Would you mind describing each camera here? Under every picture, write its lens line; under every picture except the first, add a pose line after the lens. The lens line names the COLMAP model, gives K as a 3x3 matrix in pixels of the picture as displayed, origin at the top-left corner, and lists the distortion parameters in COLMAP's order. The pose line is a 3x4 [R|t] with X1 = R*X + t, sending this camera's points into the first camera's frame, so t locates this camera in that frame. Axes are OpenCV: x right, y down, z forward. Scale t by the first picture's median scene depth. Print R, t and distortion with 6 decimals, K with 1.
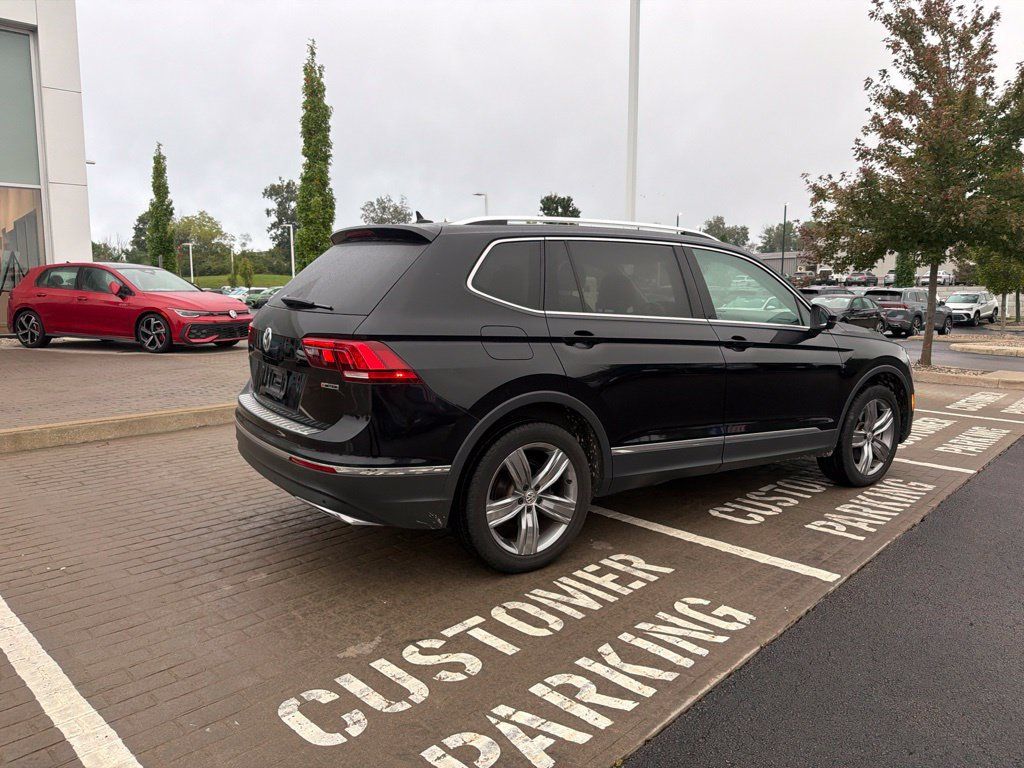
lens RADIAL K [[719.4, 0, 519.3], [0, 719.4, 377.0], [0, 0, 1]] dist [0.038030, -0.051672]
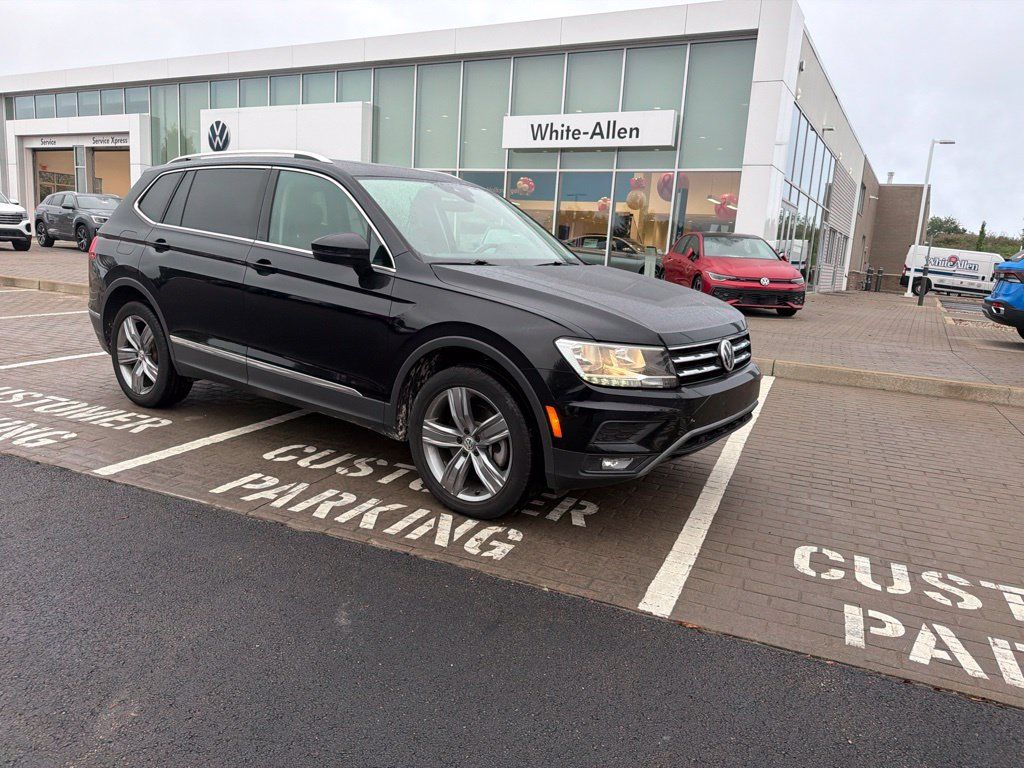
lens RADIAL K [[719.4, 0, 516.5], [0, 719.4, 388.8], [0, 0, 1]] dist [0.038030, -0.051672]
pose [[0.343303, 0.196374, -0.918466, 1.349040], [-0.170373, 0.974695, 0.144715, -0.085687], [0.923643, 0.106800, 0.368072, 0.976276]]
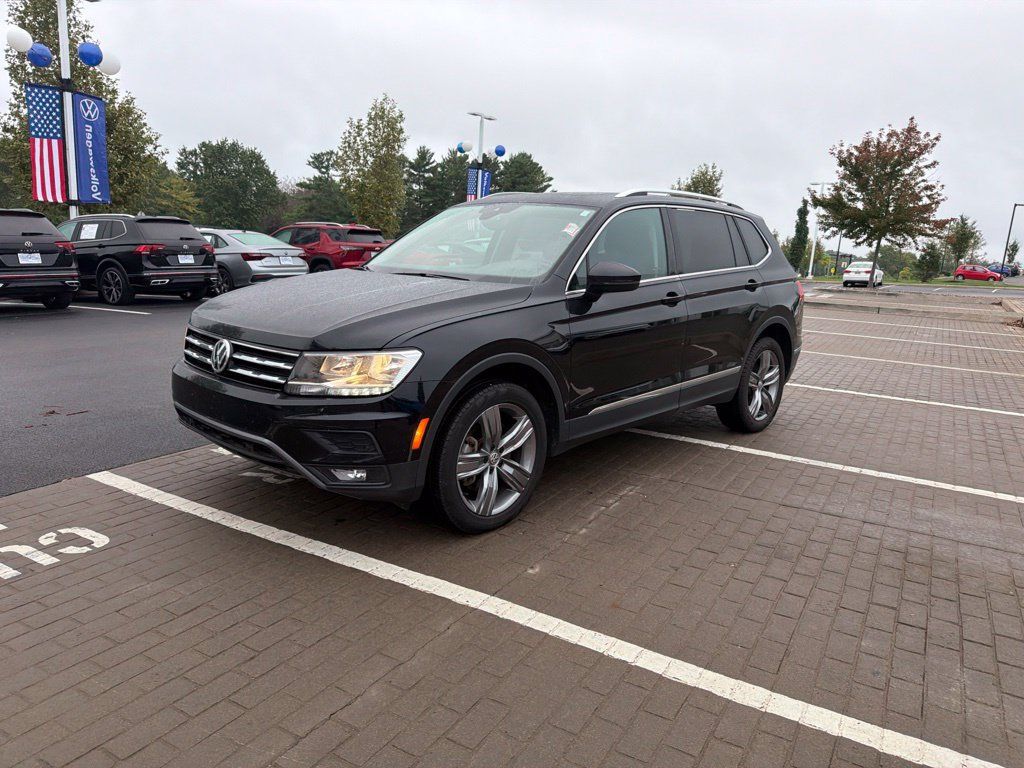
lens RADIAL K [[719.4, 0, 513.5], [0, 719.4, 380.7], [0, 0, 1]] dist [0.038030, -0.051672]
pose [[-0.973611, -0.014898, -0.227726, 0.519199], [-0.086286, 0.947823, 0.306897, -0.289615], [0.211272, 0.318448, -0.924097, 2.324497]]
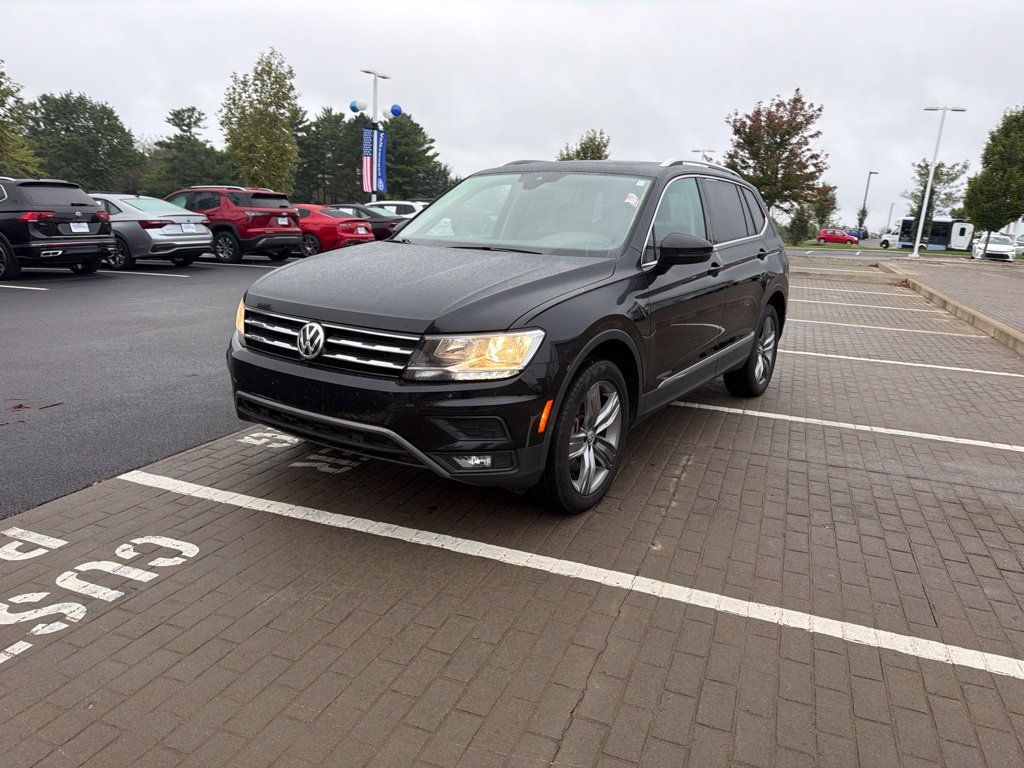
lens RADIAL K [[719.4, 0, 516.8], [0, 719.4, 385.7], [0, 0, 1]] dist [0.038030, -0.051672]
pose [[-0.923331, 0.034221, -0.382476, 0.738240], [-0.106652, 0.933983, 0.341031, -0.272501], [0.368897, 0.355676, -0.858726, 2.233259]]
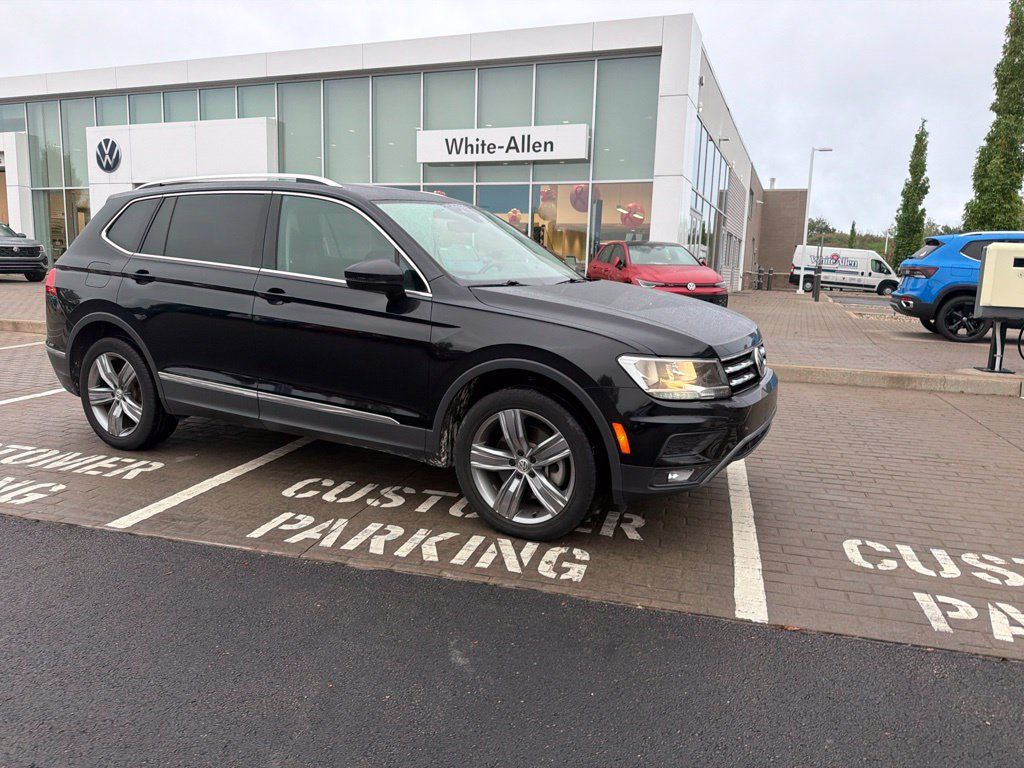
lens RADIAL K [[719.4, 0, 518.1], [0, 719.4, 381.2], [0, 0, 1]] dist [0.038030, -0.051672]
pose [[0.472790, 0.149996, -0.868315, 1.278583], [-0.128470, 0.986610, 0.100480, -0.071874], [0.871760, 0.064047, 0.485729, 0.829478]]
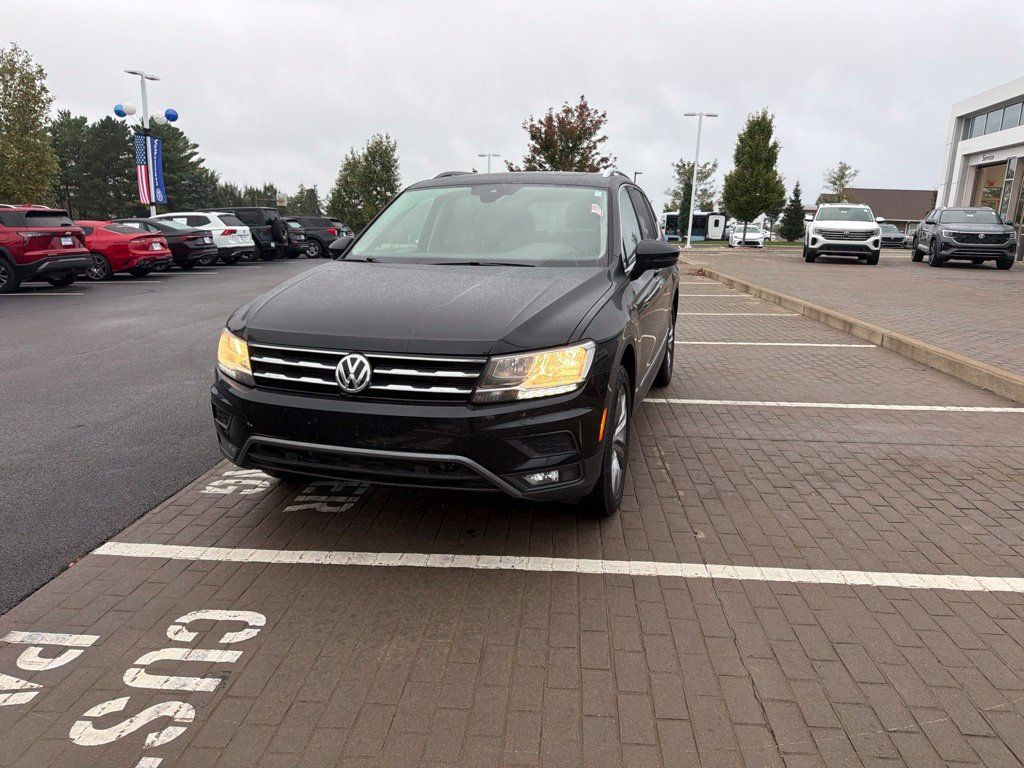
lens RADIAL K [[719.4, 0, 515.7], [0, 719.4, 388.2], [0, 0, 1]] dist [0.038030, -0.051672]
pose [[-0.776480, 0.120826, -0.618450, 0.953945], [-0.100690, 0.945045, 0.311050, -0.258037], [0.622046, 0.303796, -0.721642, 2.105815]]
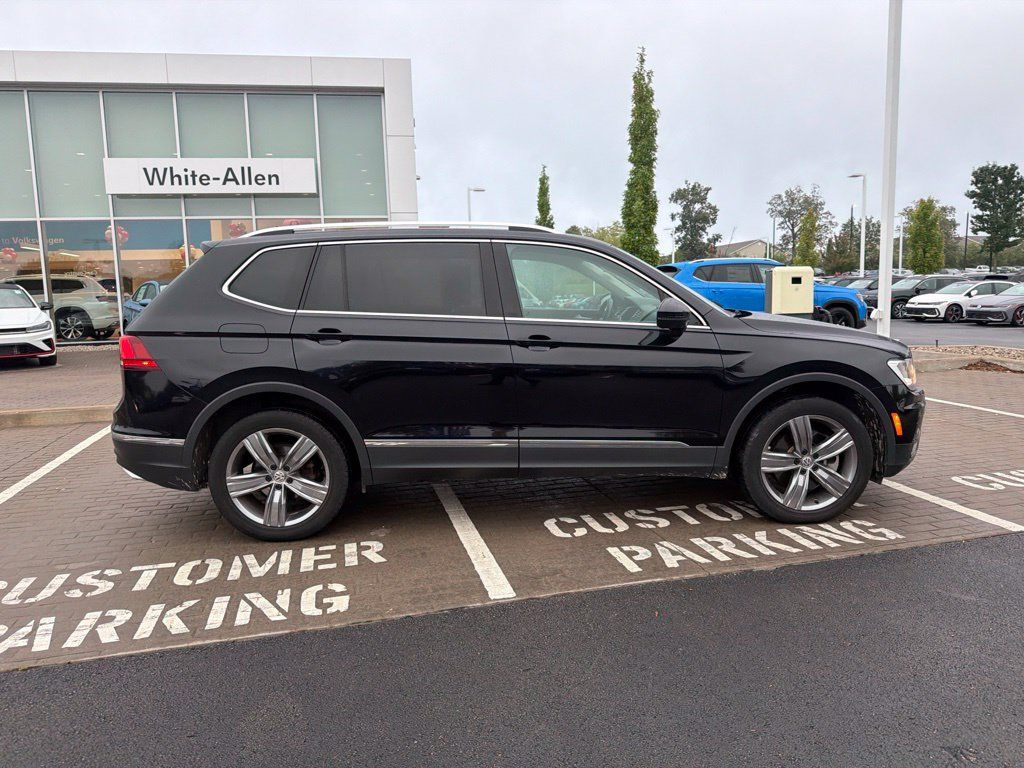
lens RADIAL K [[719.4, 0, 520.4], [0, 719.4, 389.7], [0, 0, 1]] dist [0.038030, -0.051672]
pose [[0.848382, 0.042548, -0.527672, 0.779582], [-0.033407, 0.999081, 0.026848, -0.009420], [0.528329, -0.005150, 0.849024, 0.197500]]
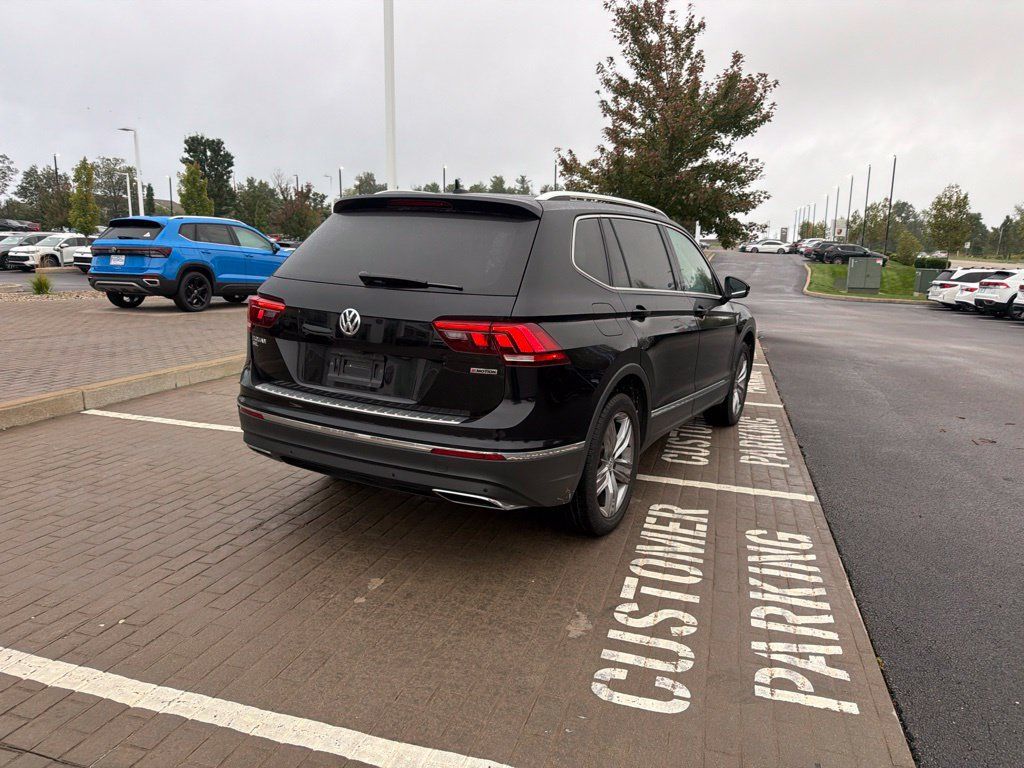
lens RADIAL K [[719.4, 0, 514.1], [0, 719.4, 386.9], [0, 0, 1]] dist [0.038030, -0.051672]
pose [[0.893164, -0.069925, 0.444263, -0.484728], [0.037619, 0.995993, 0.081134, -0.031669], [-0.448156, -0.055753, 0.892215, 0.098628]]
